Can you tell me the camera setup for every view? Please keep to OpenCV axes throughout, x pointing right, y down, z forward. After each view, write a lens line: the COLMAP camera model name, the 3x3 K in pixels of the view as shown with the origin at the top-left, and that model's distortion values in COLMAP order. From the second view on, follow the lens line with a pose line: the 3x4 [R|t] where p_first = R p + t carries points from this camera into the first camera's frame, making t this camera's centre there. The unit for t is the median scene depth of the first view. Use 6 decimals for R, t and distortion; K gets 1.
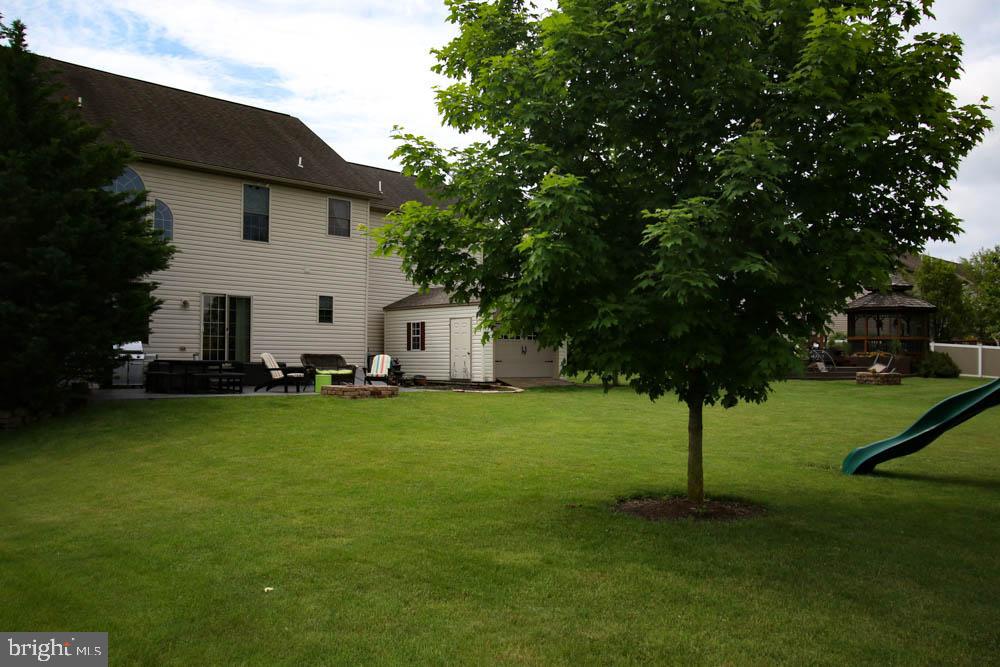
lens RADIAL K [[837.3, 0, 500.1], [0, 837.3, 332.7], [0, 0, 1]] dist [-0.002617, 0.000760]
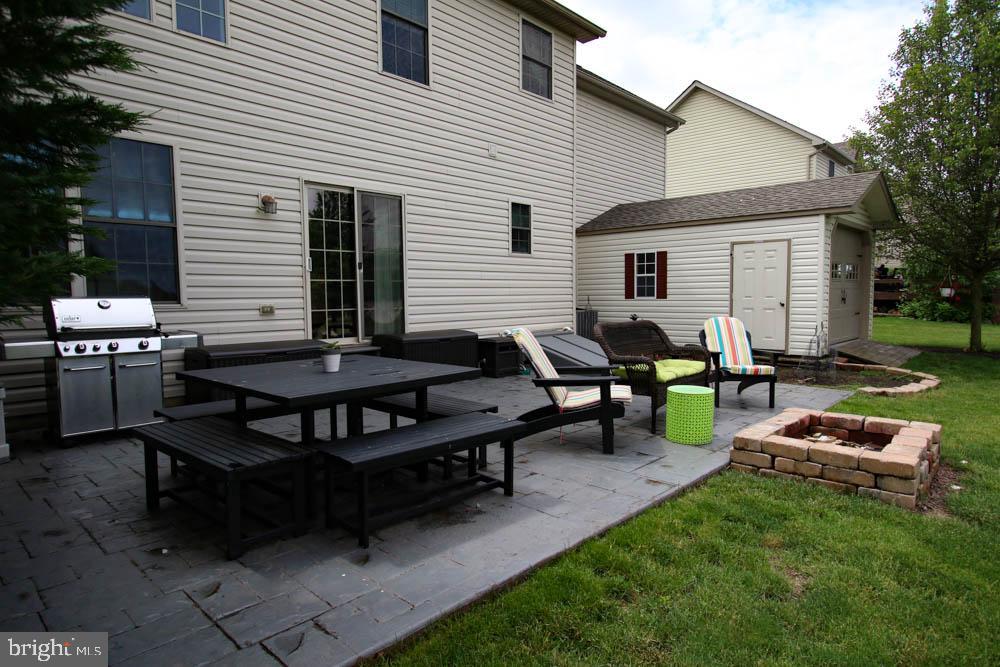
lens RADIAL K [[592.1, 0, 501.7], [0, 592.1, 333.3], [0, 0, 1]] dist [0.003297, 0.000454]
pose [[0.999025, -0.017179, 0.040662, -0.250813], [0.013002, 0.994817, 0.100851, 0.001464], [-0.042184, -0.100224, 0.994070, 0.639341]]
